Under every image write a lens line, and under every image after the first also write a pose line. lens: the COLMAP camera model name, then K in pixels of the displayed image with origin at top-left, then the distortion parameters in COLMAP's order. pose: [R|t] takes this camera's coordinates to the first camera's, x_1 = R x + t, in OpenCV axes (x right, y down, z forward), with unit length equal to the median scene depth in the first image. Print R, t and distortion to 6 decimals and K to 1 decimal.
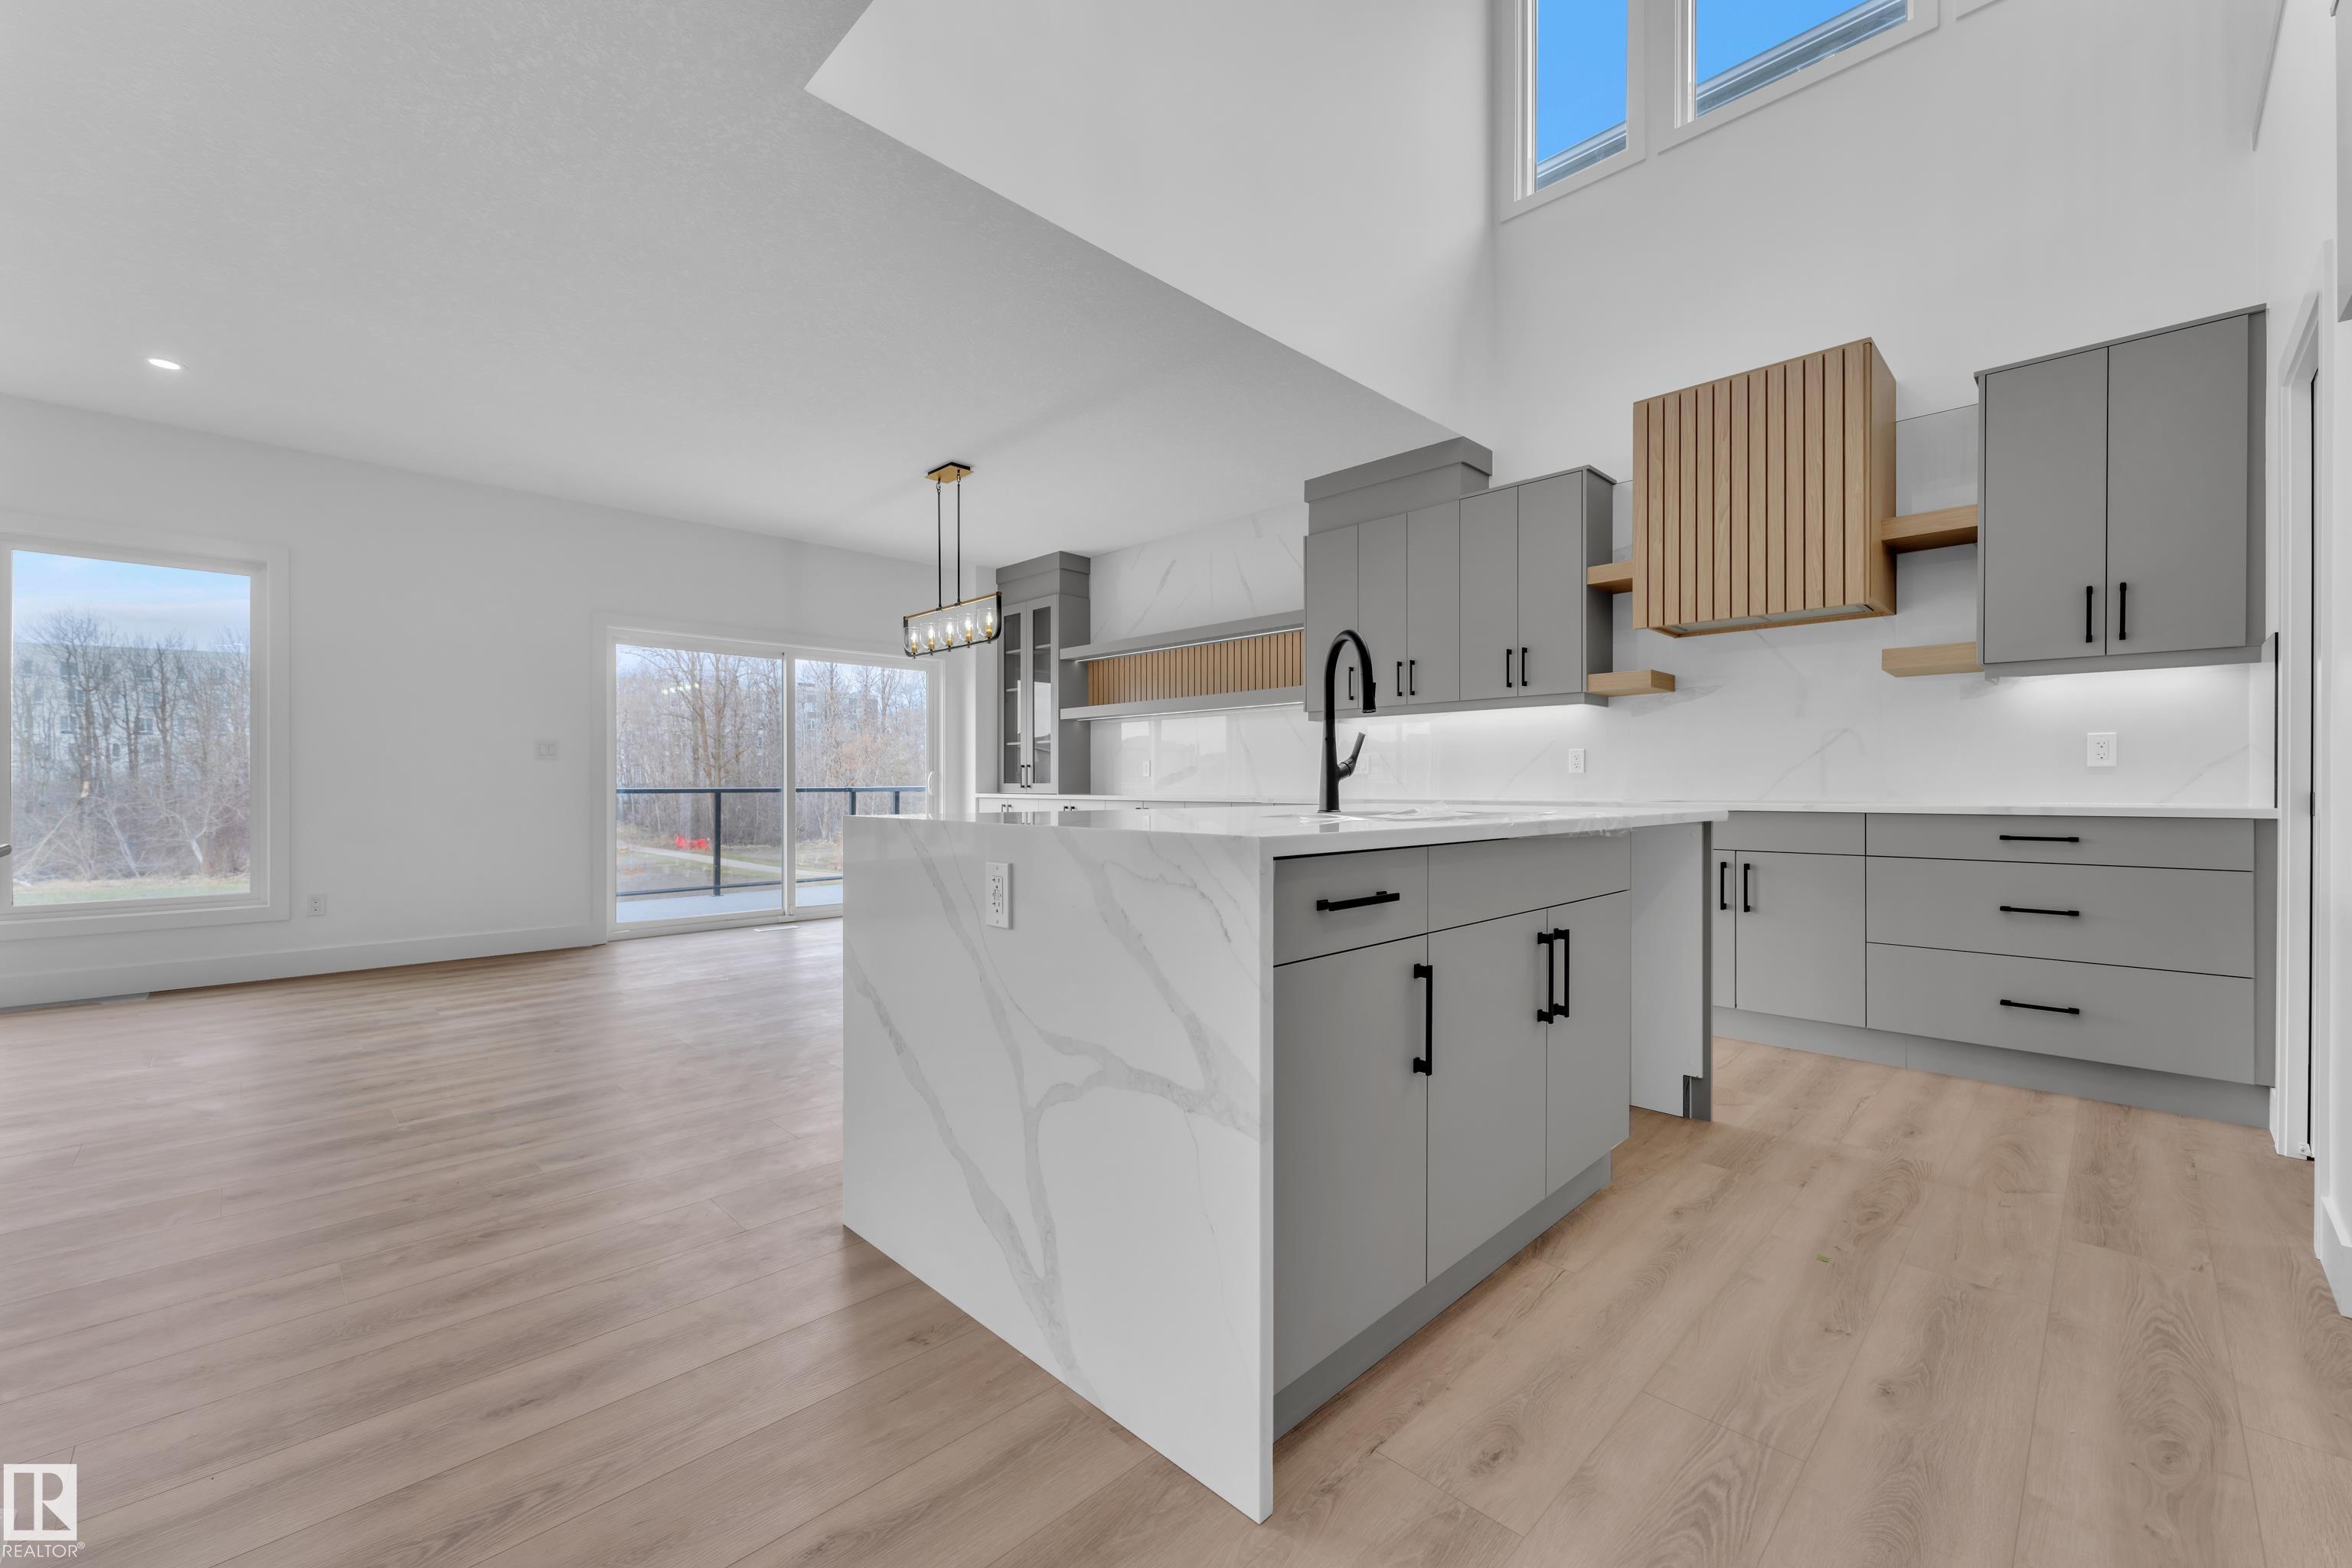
lens RADIAL K [[941.0, 0, 1175.2], [0, 941.0, 790.6], [0, 0, 1]] dist [-0.000824, -0.000079]
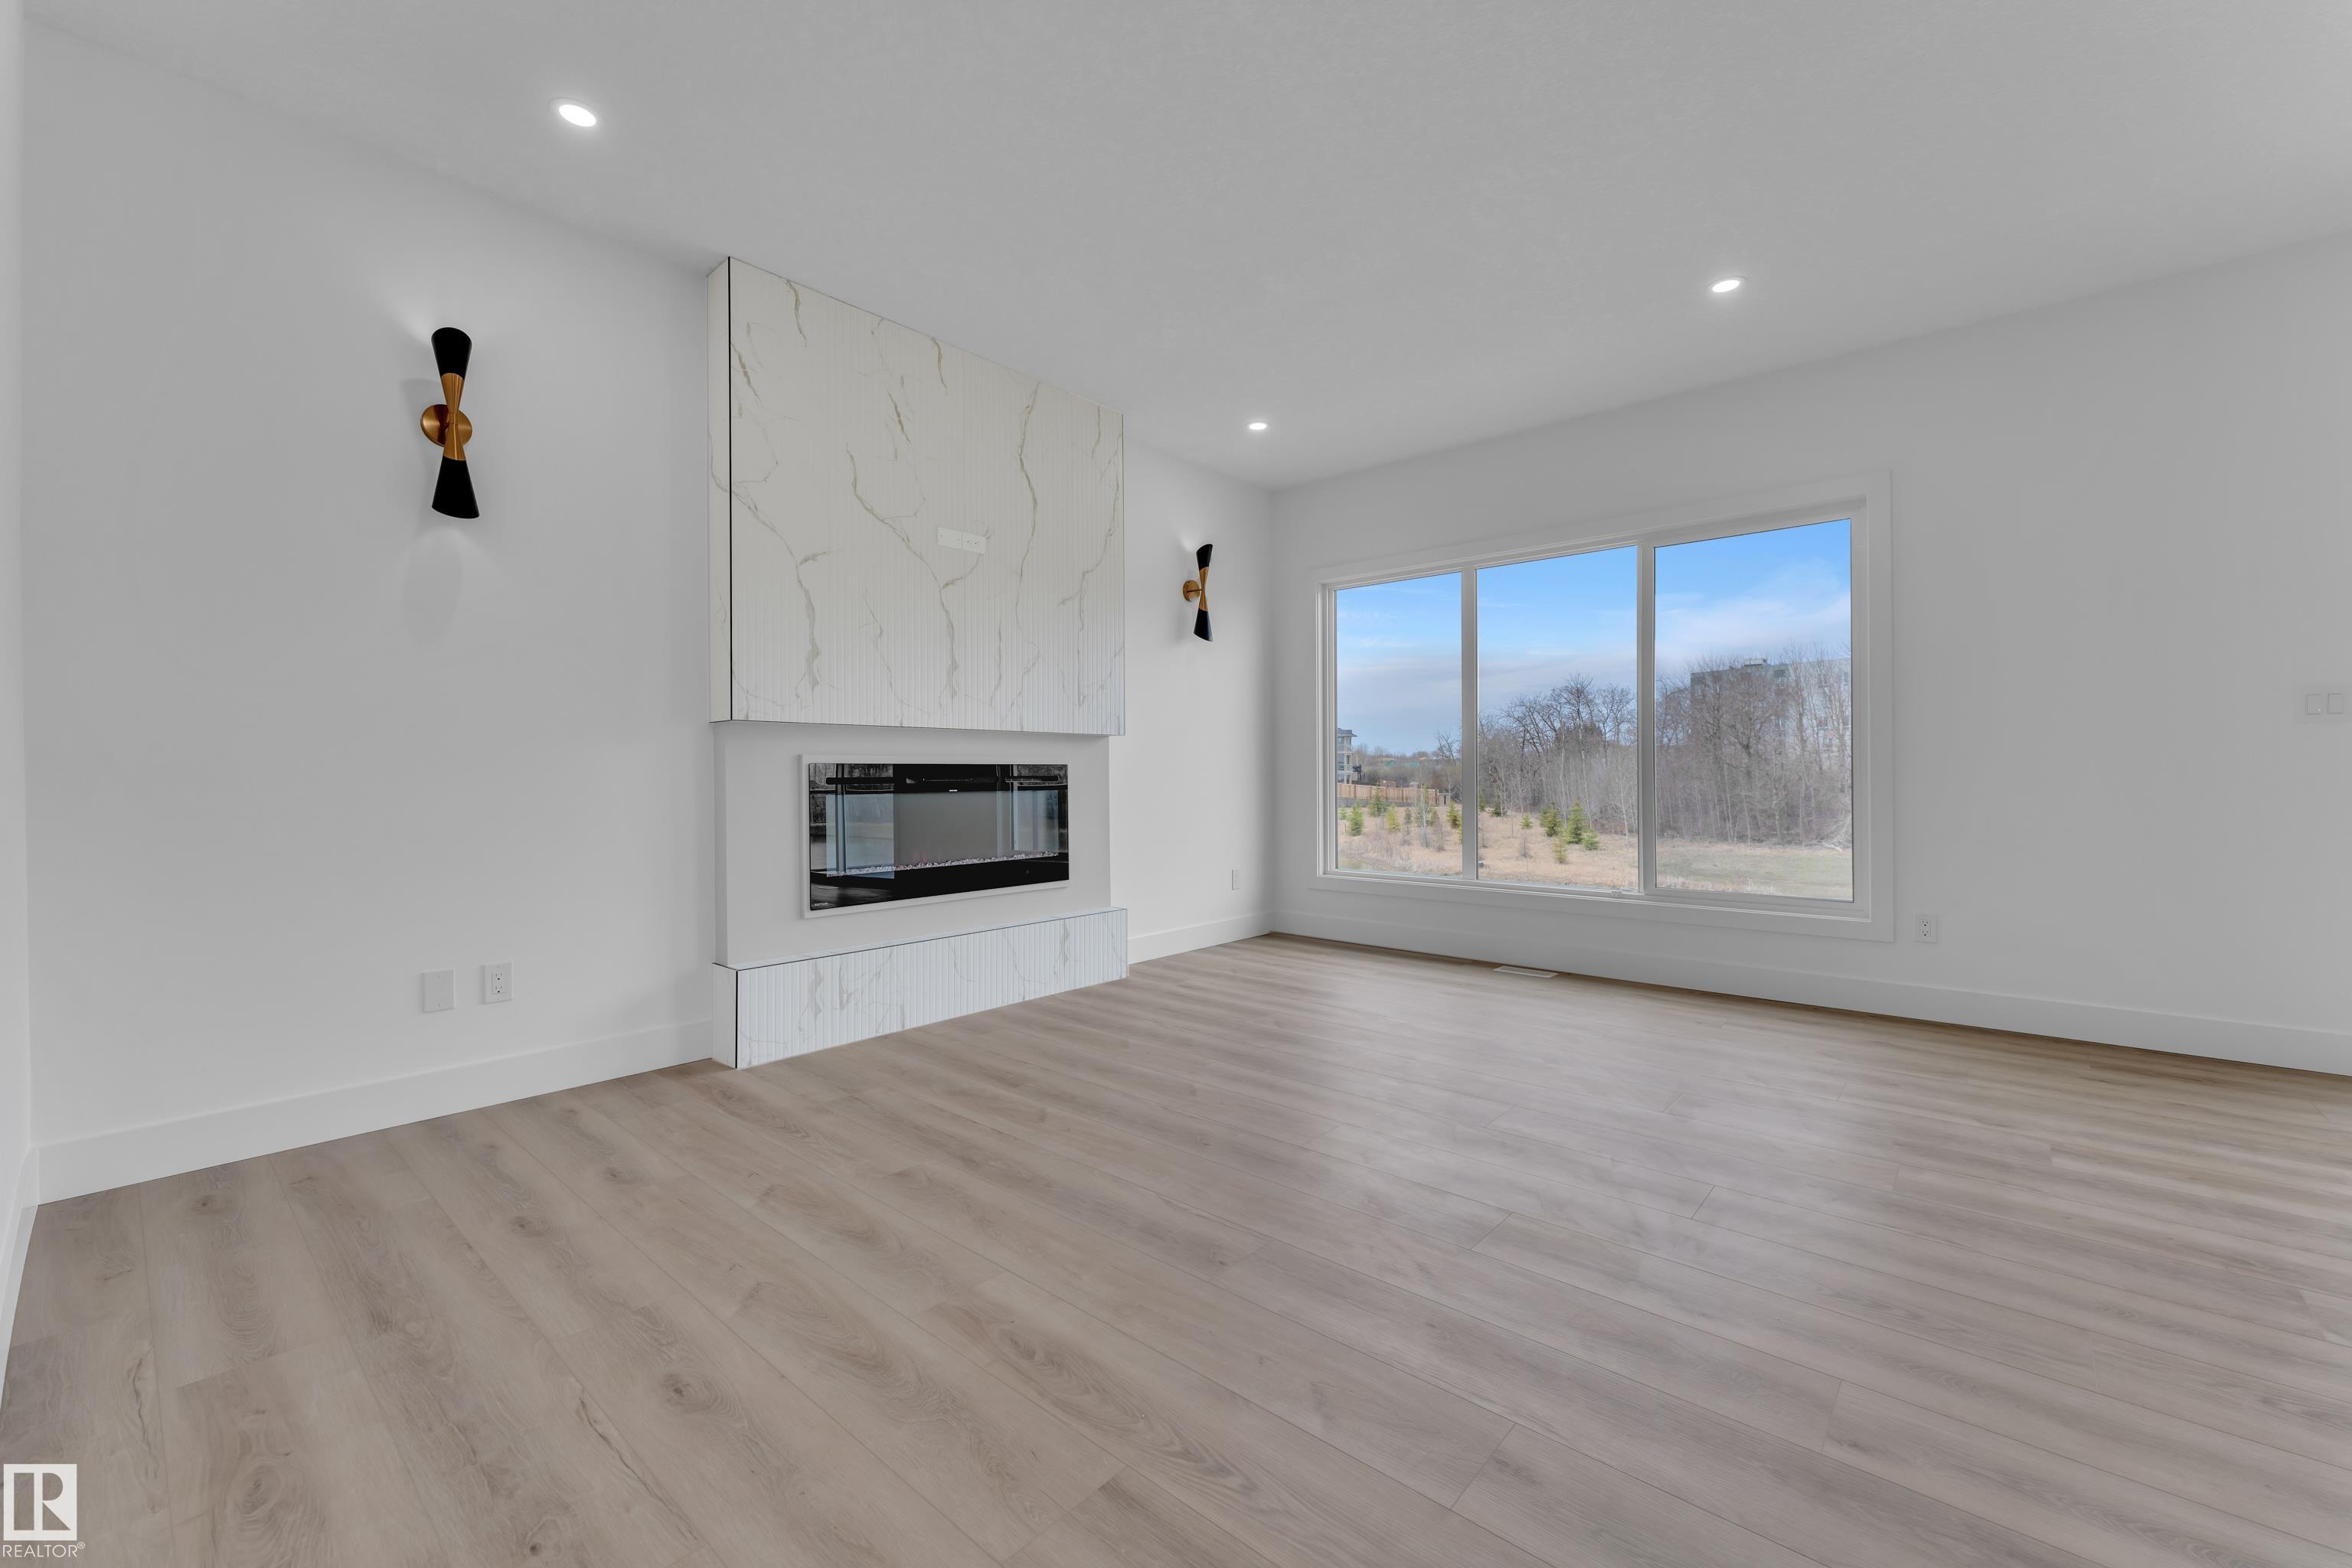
lens RADIAL K [[941.0, 0, 1171.2], [0, 941.0, 775.0], [0, 0, 1]] dist [0.001792, 0.000048]
pose [[0.066574, 0.001033, -0.997781, -0.132177], [-0.001429, 0.999999, 0.000939, -0.002155], [0.997780, 0.001363, 0.066576, 0.236023]]
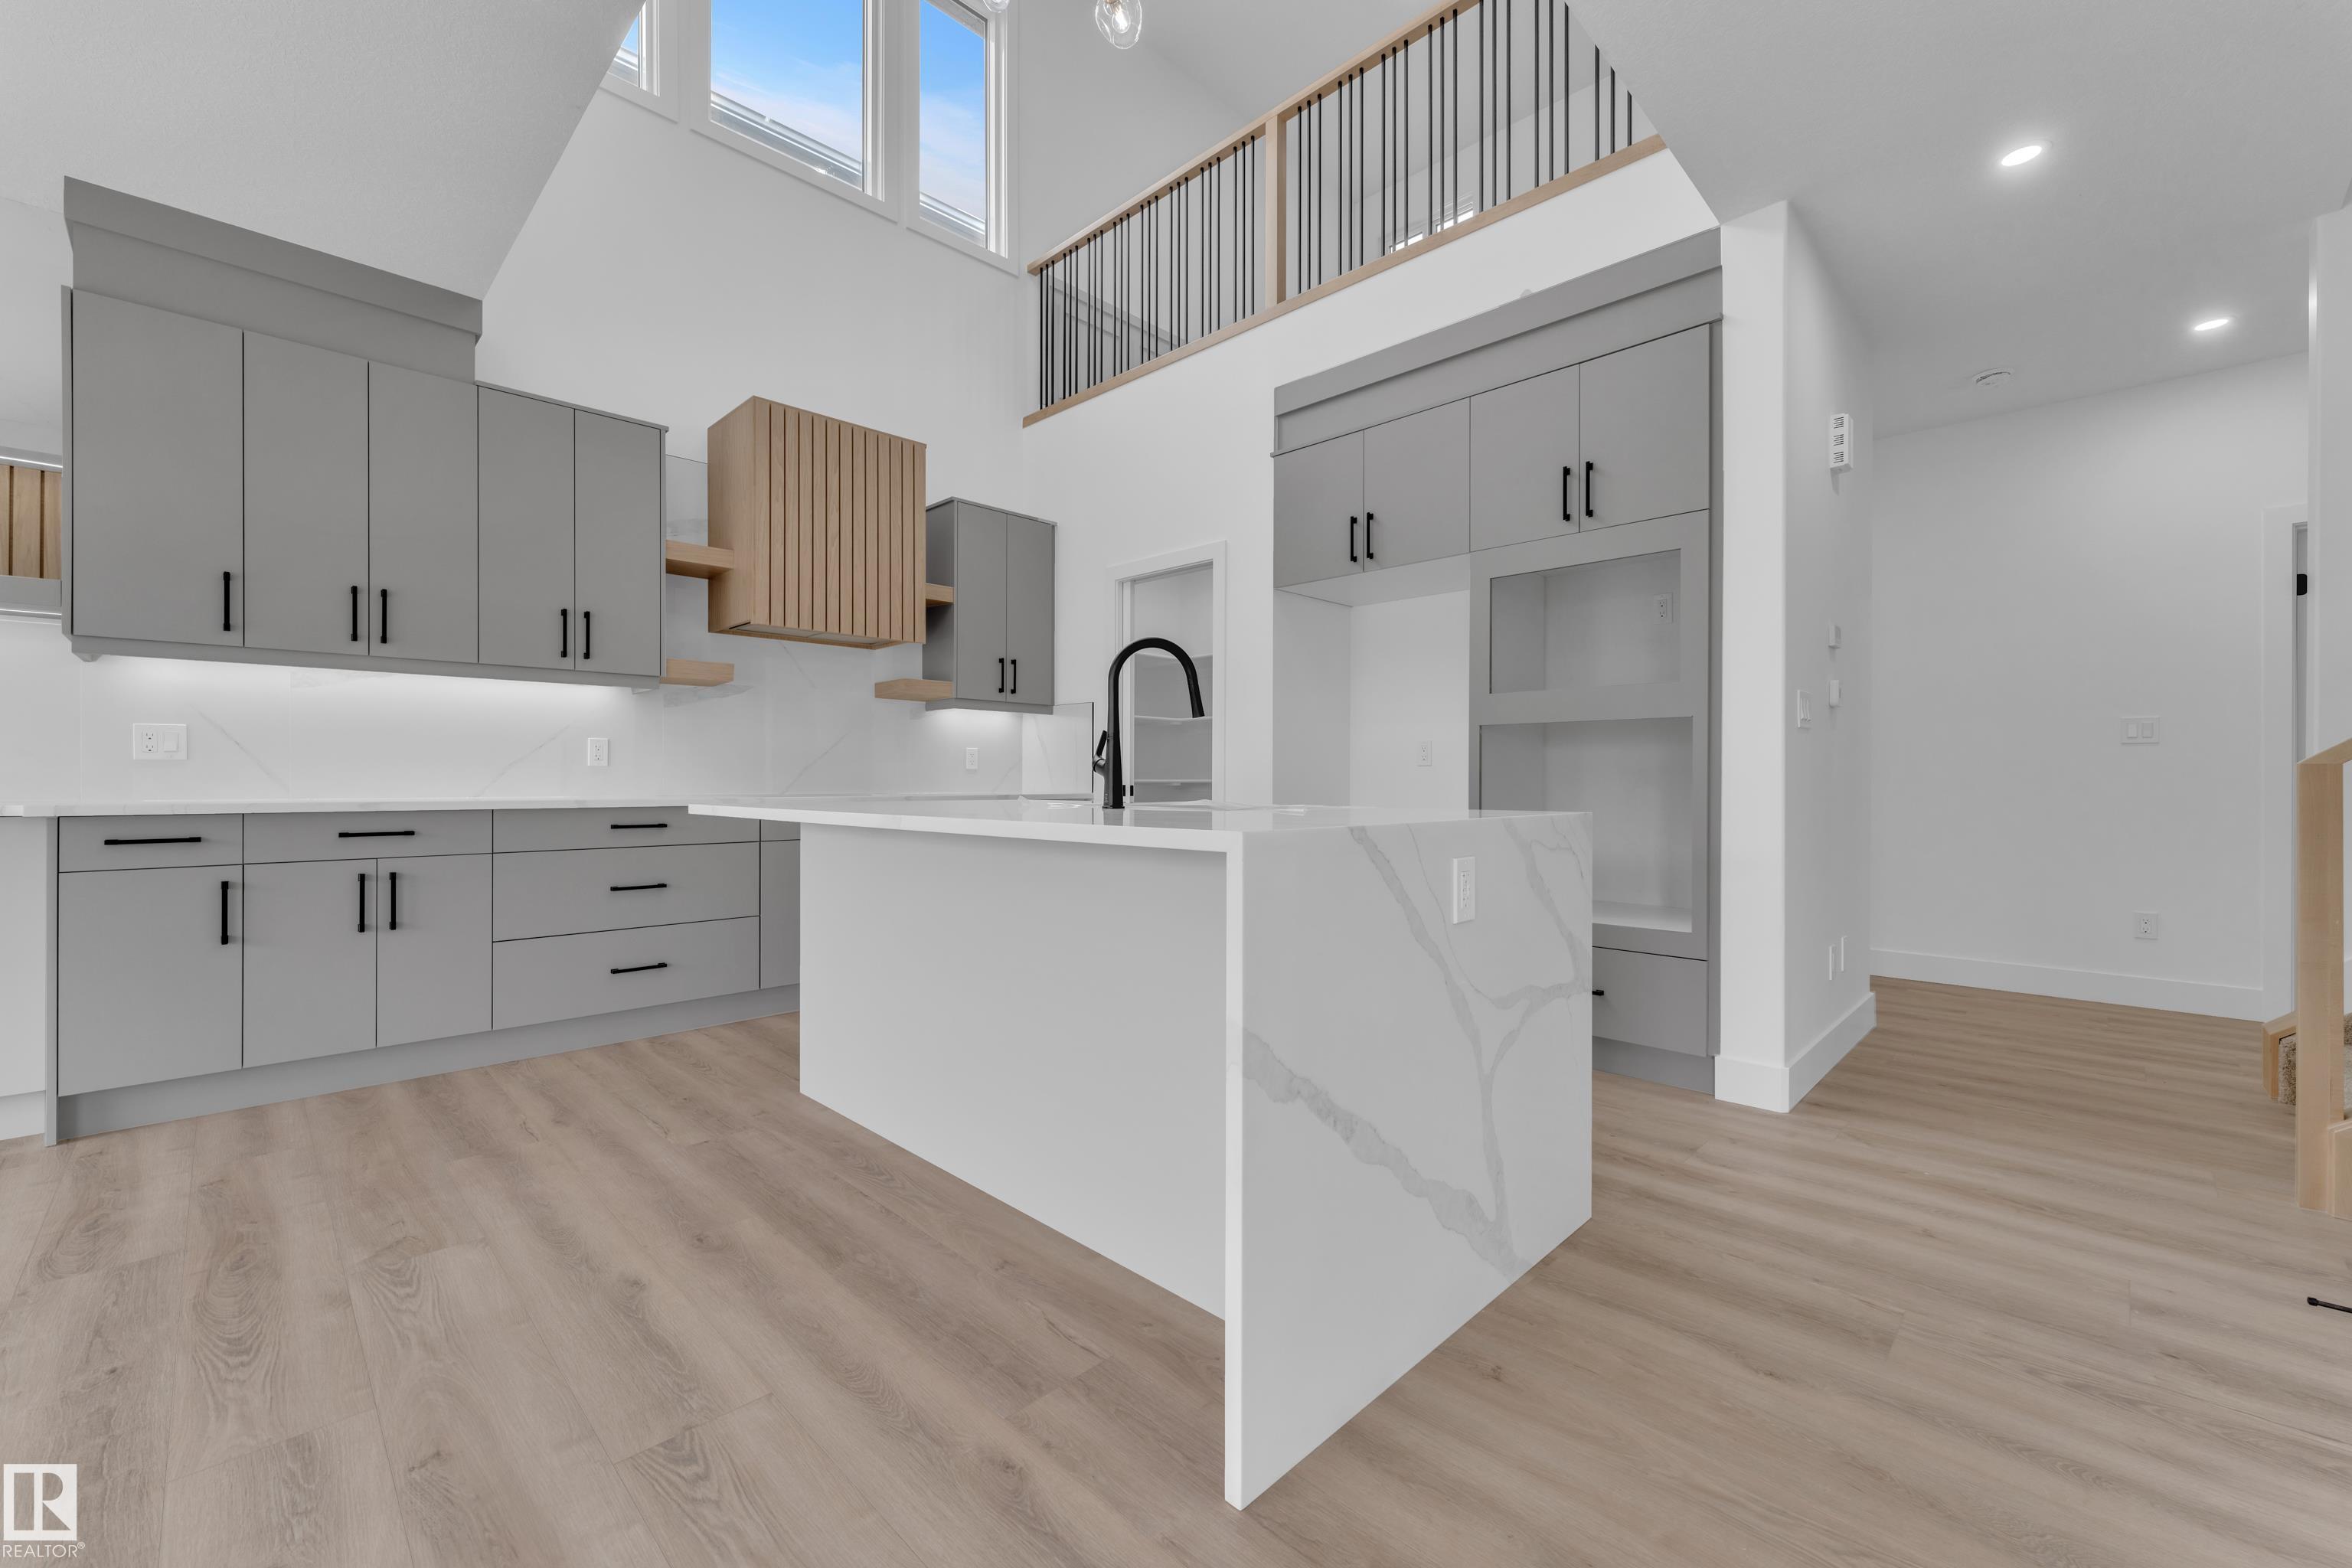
lens RADIAL K [[944.0, 0, 1175.2], [0, 944.0, 780.2], [0, 0, 1]] dist [0.000020, 0.000168]
pose [[-0.006997, 0.000642, 0.999975, -0.284516], [0.003056, 0.999995, -0.000621, -0.002124], [-0.999971, 0.003051, -0.006999, 0.310588]]
